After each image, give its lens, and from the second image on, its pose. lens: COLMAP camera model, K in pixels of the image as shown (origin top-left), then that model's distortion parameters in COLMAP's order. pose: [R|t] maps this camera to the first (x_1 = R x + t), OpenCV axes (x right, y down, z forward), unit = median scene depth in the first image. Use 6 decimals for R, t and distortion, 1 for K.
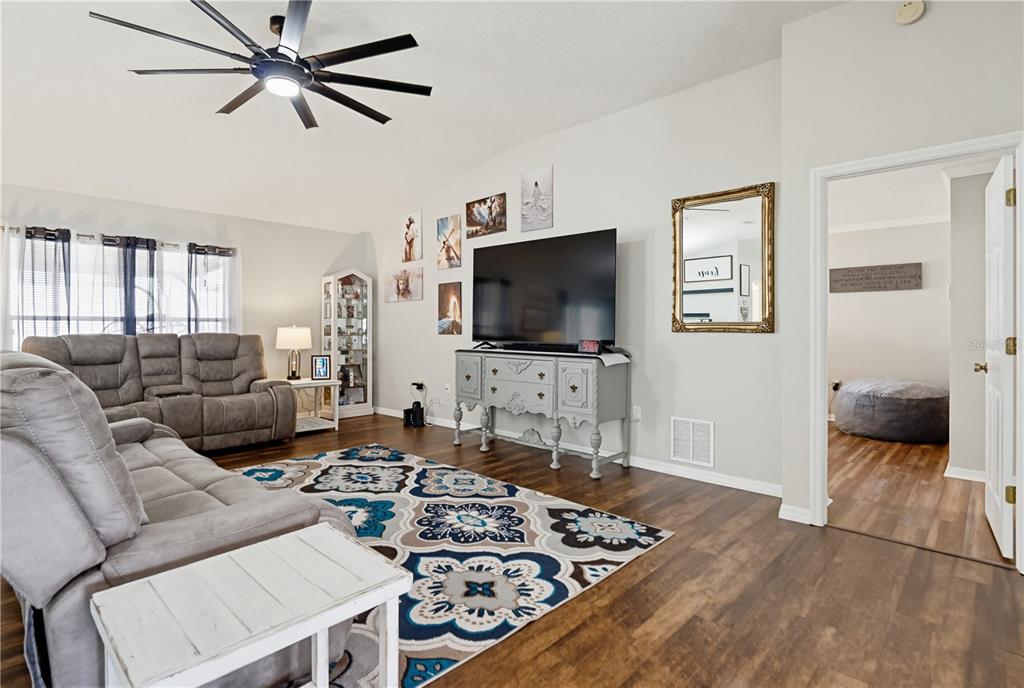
lens RADIAL K [[515.6, 0, 502.6], [0, 515.6, 326.9], [0, 0, 1]] dist [-0.002668, 0.001206]
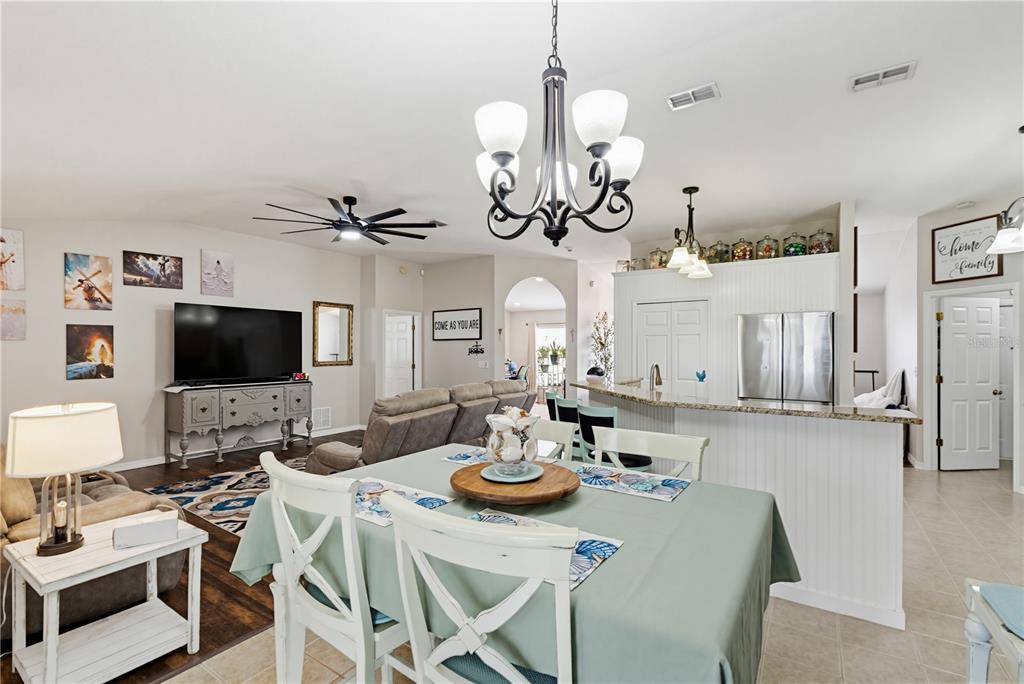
lens RADIAL K [[455.0, 0, 509.1], [0, 455.0, 346.1], [0, 0, 1]] dist [-0.007750, 0.001319]
pose [[-0.162133, 0.005289, 0.986755, -1.127525], [-0.000478, 0.999985, -0.005439, -0.044516], [-0.986769, -0.001353, -0.162128, 0.394871]]
